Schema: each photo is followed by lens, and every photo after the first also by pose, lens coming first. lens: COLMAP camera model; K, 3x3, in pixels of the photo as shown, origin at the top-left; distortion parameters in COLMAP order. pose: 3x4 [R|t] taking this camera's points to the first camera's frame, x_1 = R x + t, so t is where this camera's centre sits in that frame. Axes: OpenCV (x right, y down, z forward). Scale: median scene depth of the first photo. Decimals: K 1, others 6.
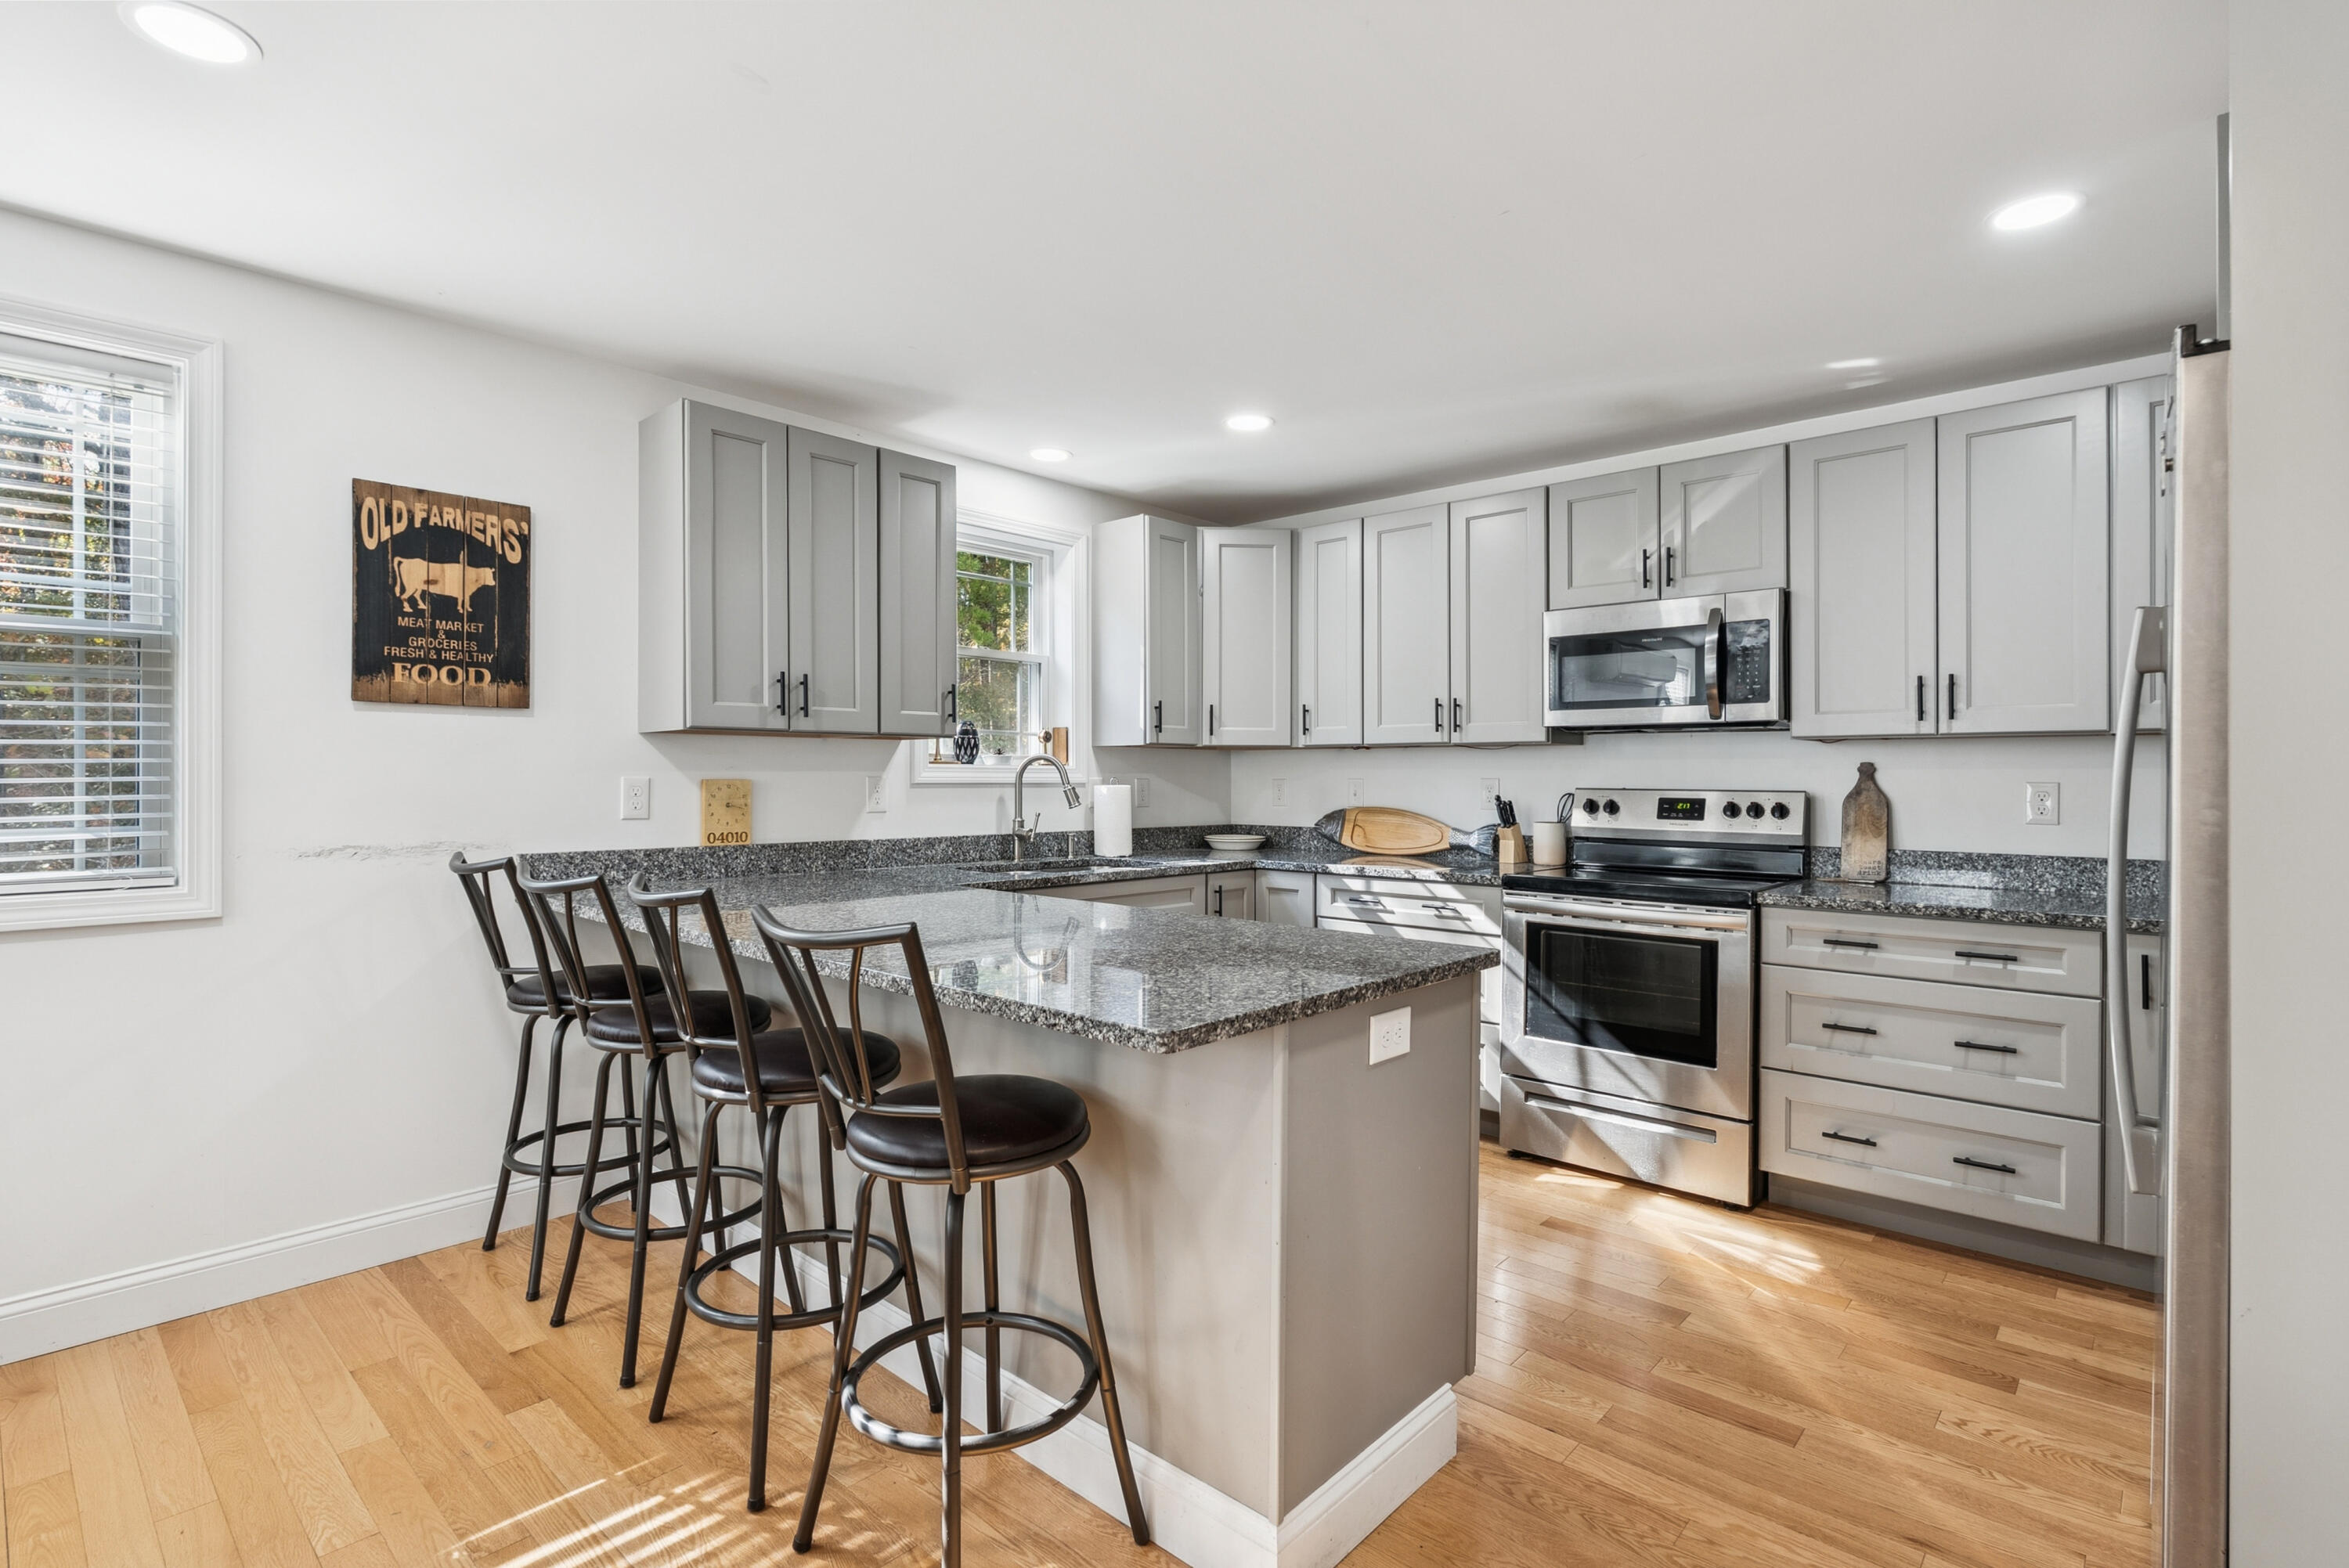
lens RADIAL K [[1112.9, 0, 1174.5], [0, 1112.9, 779.3], [0, 0, 1]] dist [-0.000311, -0.000103]
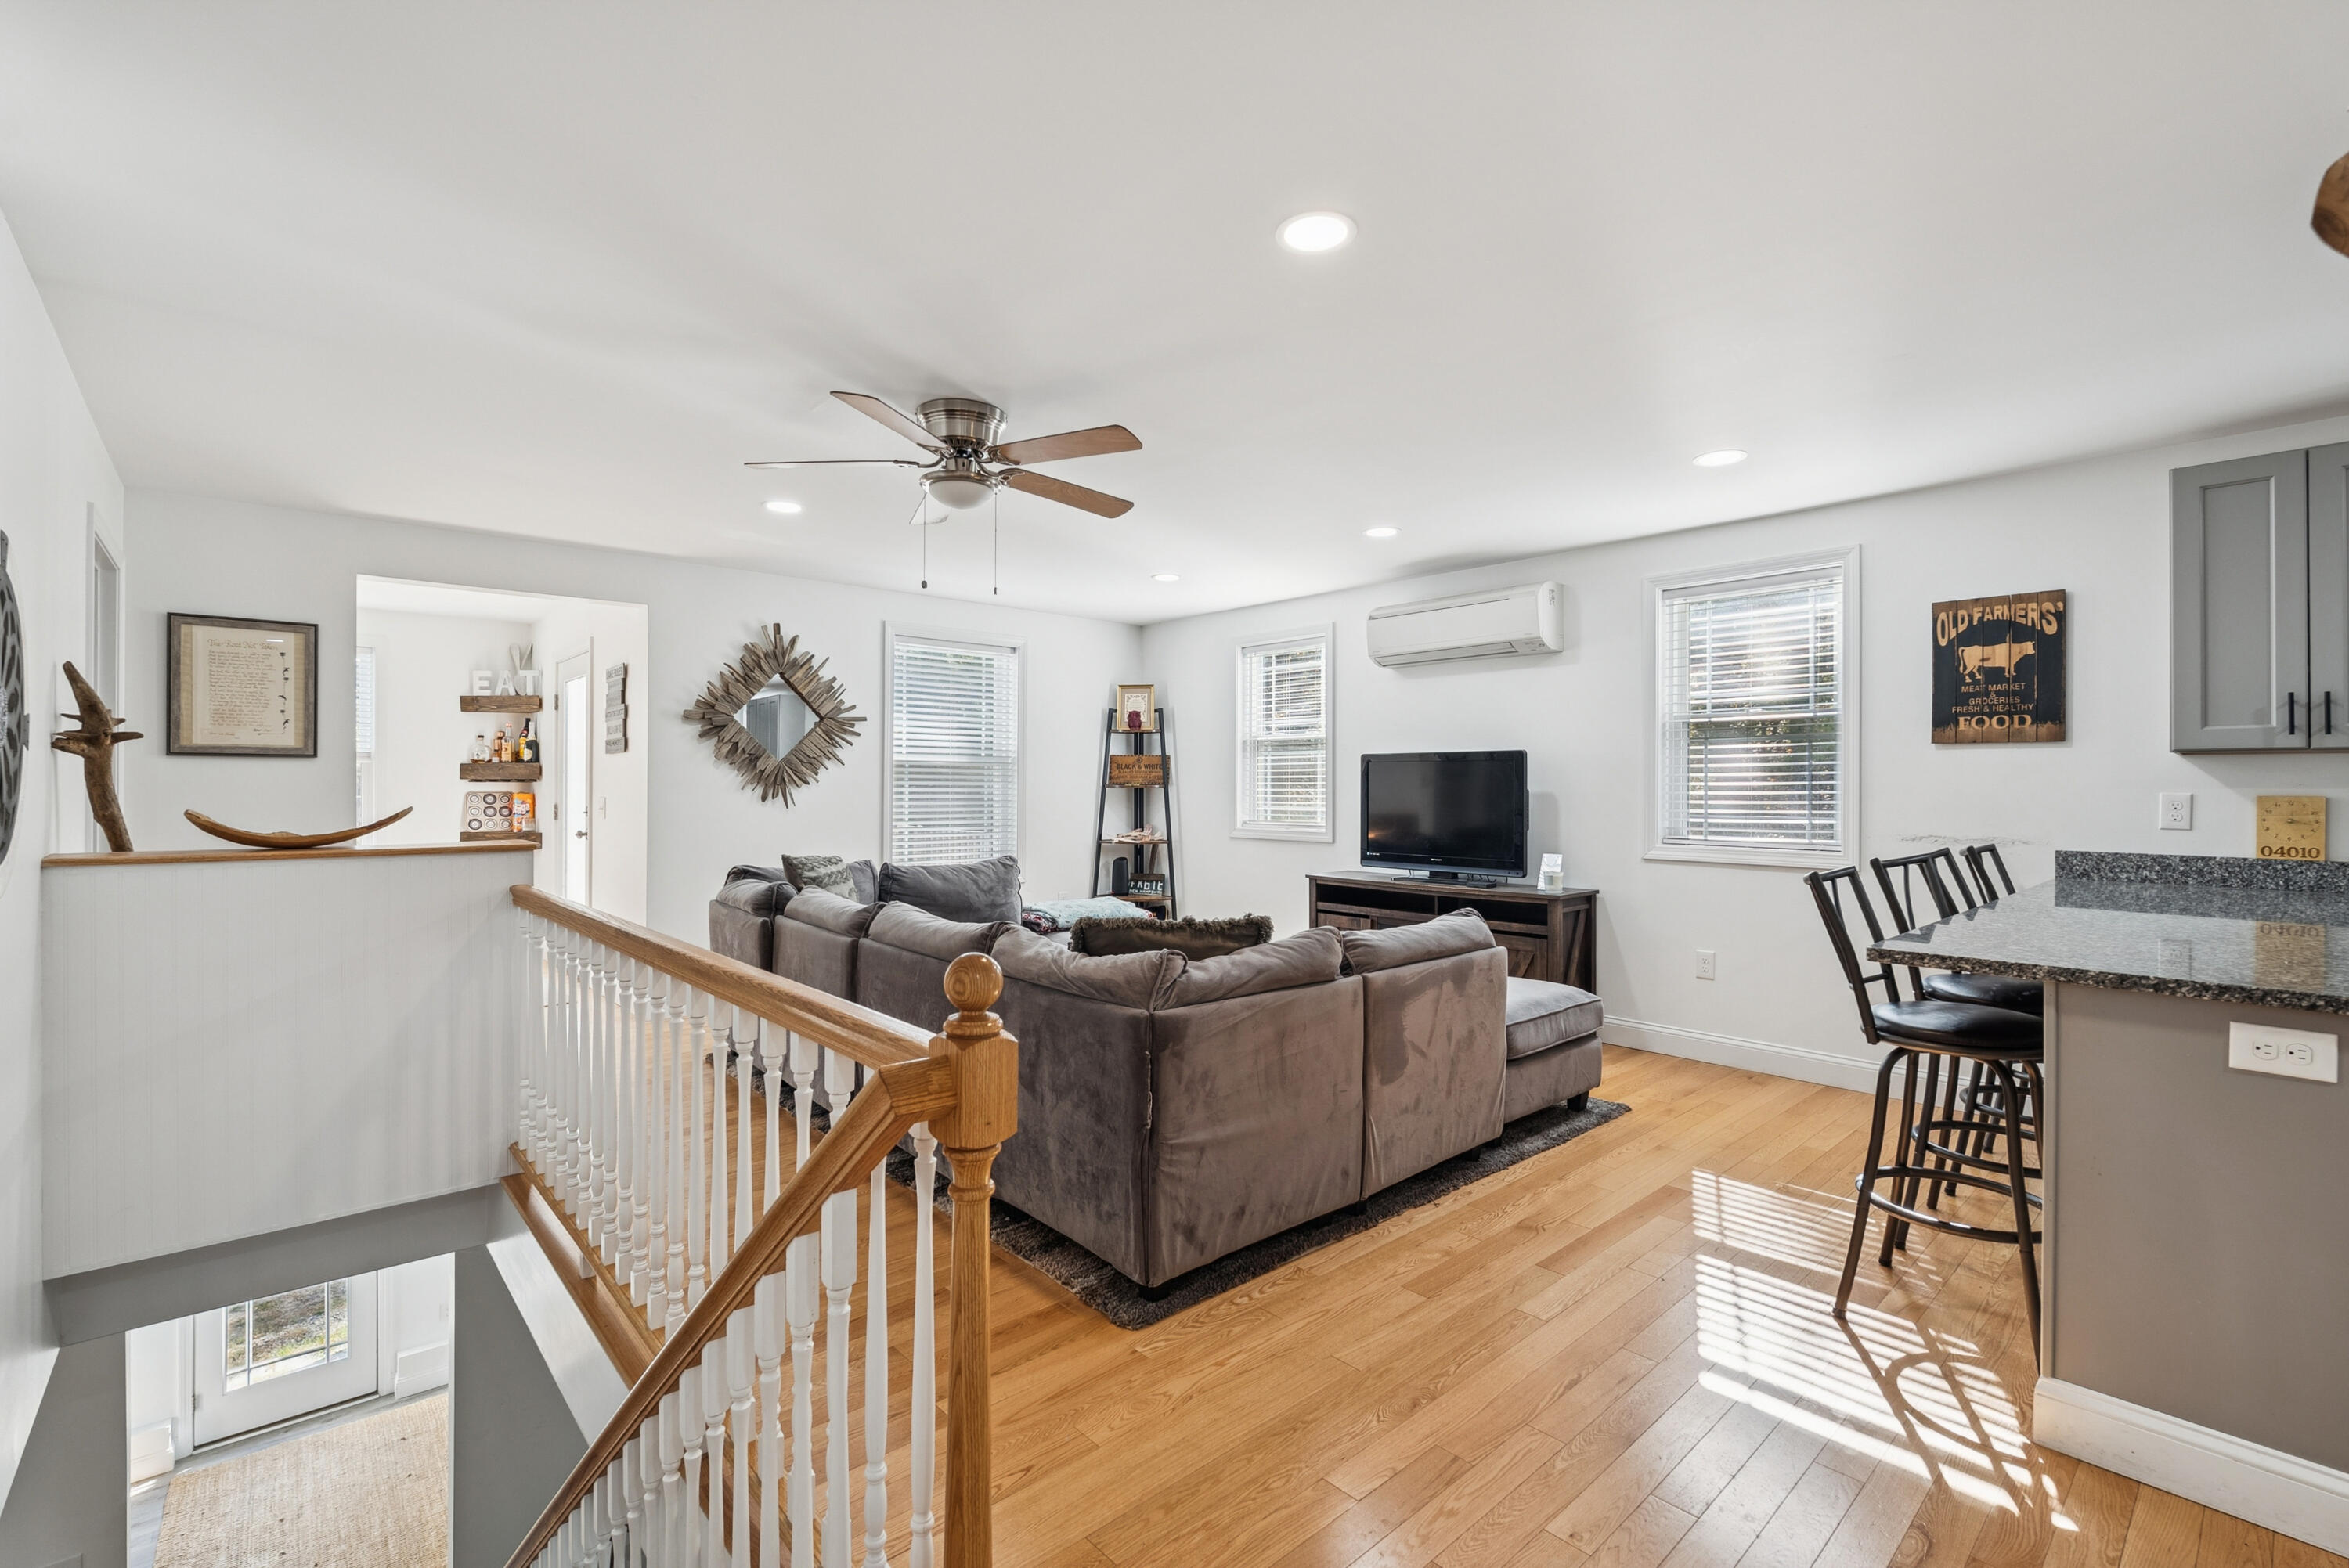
lens RADIAL K [[1043.6, 0, 1176.5], [0, 1043.6, 785.7], [0, 0, 1]] dist [-0.001897, -0.000230]
pose [[-0.089359, -0.002553, -0.995996, 0.652778], [-0.008067, 0.999966, -0.001840, 0.000329], [0.995967, 0.007870, -0.089377, 0.049697]]
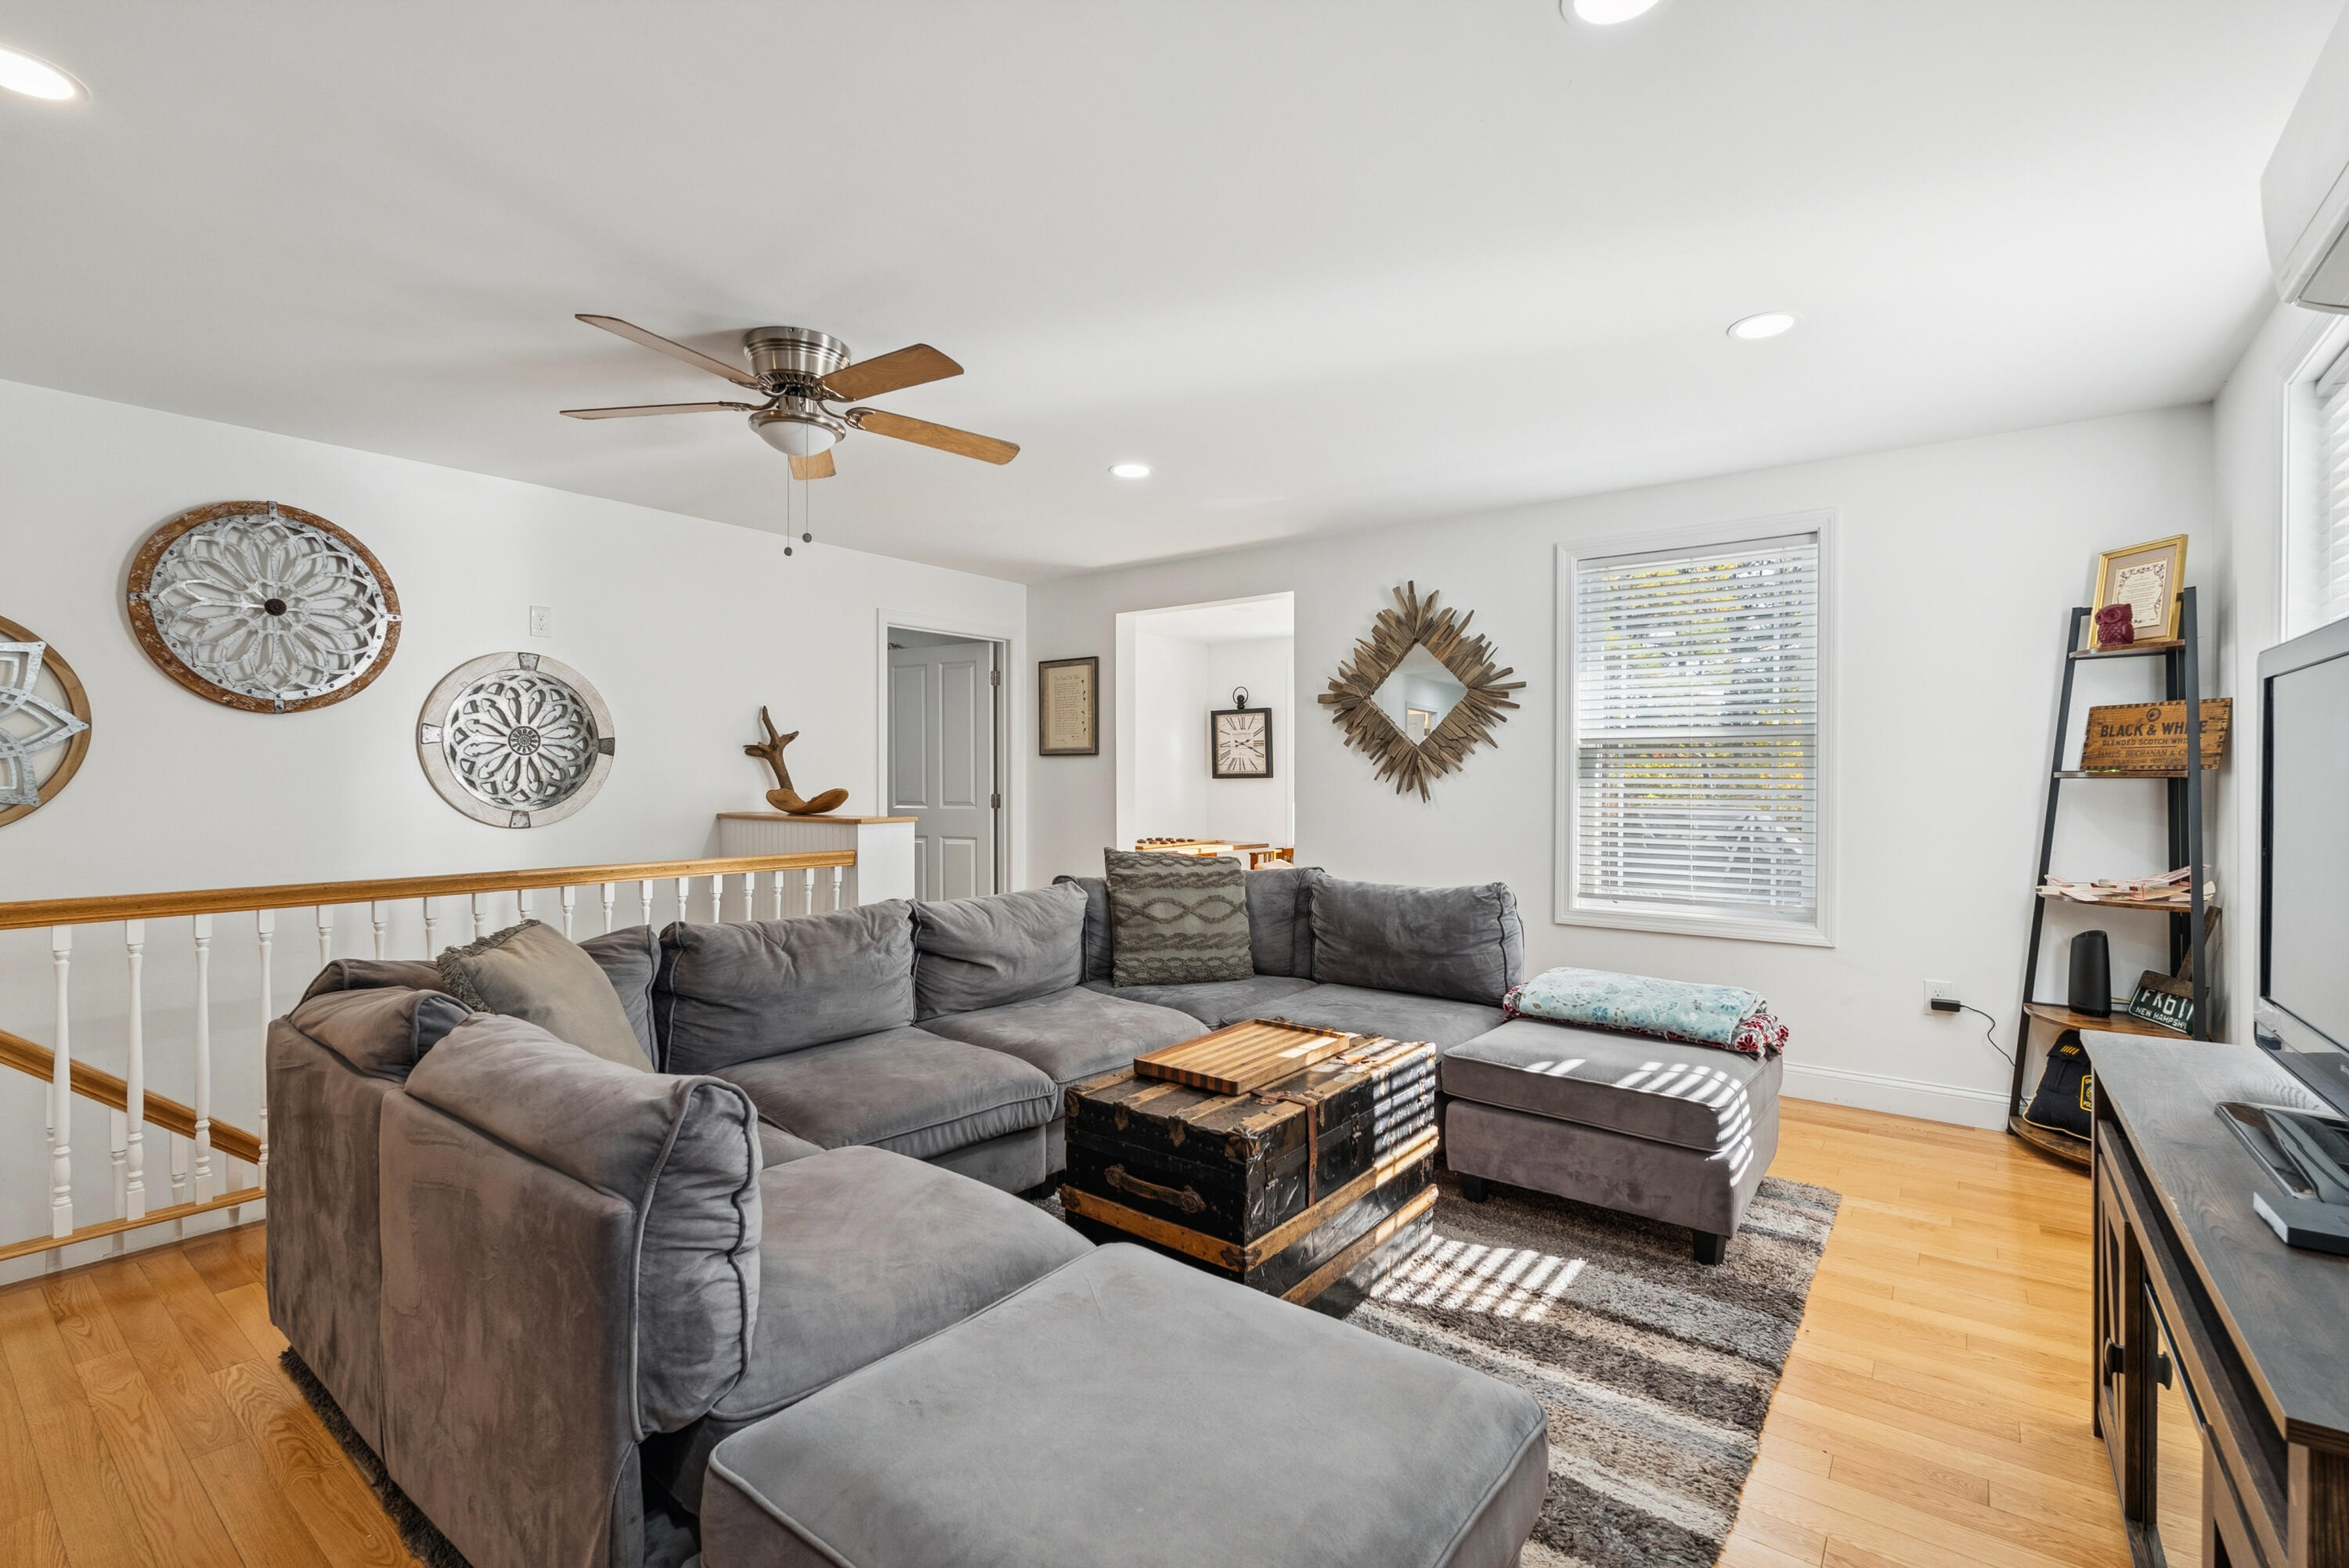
lens RADIAL K [[1043.6, 0, 1188.9], [0, 1043.6, 783.1], [0, 0, 1]] dist [-0.001897, -0.000230]
pose [[-0.993951, -0.006691, -0.109622, -0.457841], [-0.007295, 0.999960, 0.005112, 0.007131], [0.109584, 0.005880, -0.993960, 0.588638]]
